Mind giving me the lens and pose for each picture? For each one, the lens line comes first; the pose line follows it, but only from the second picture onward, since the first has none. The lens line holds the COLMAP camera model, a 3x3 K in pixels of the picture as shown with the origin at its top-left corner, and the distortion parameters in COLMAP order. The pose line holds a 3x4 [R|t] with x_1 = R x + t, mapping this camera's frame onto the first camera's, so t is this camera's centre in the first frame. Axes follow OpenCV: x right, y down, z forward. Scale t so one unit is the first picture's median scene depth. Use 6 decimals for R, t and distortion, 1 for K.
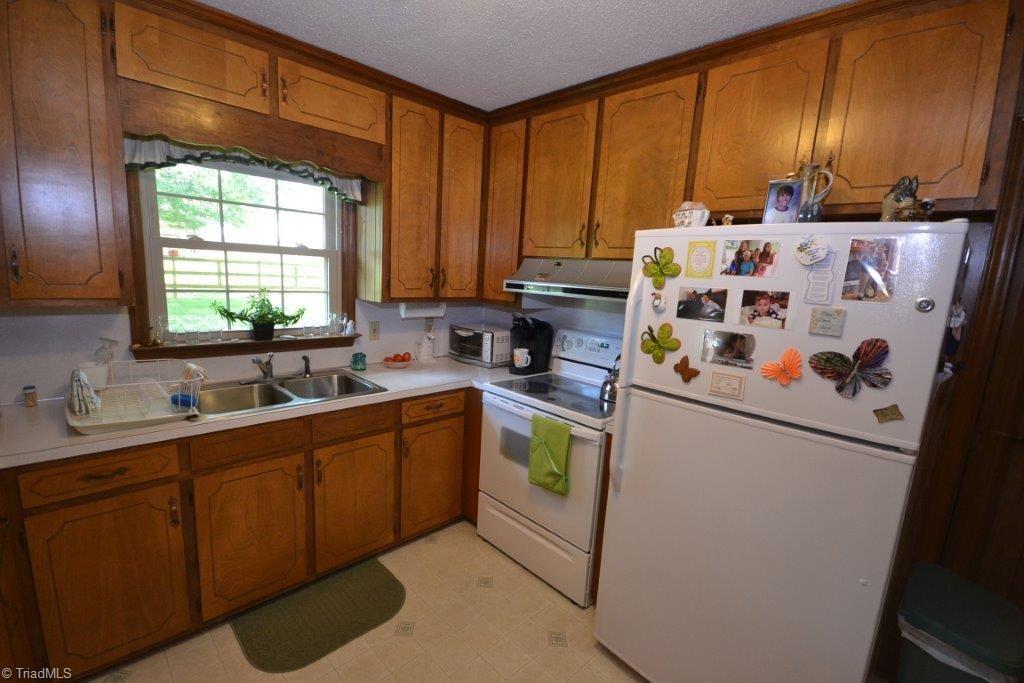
lens RADIAL K [[451.5, 0, 511.5], [0, 451.5, 347.4], [0, 0, 1]] dist [0.000646, -0.005558]
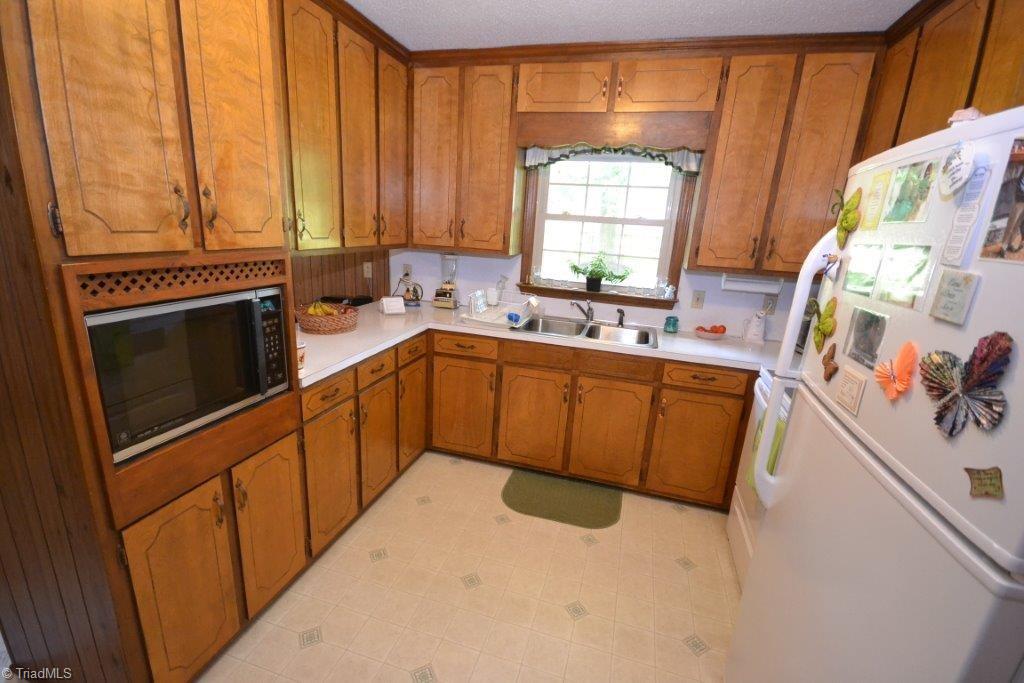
lens RADIAL K [[451.5, 0, 497.5], [0, 451.5, 343.4], [0, 0, 1]] dist [0.000646, -0.005558]
pose [[0.487054, 0.198306, -0.850560, 0.451076], [-0.175716, 0.976217, 0.126983, 0.012974], [0.855513, 0.087609, 0.510316, 0.122984]]
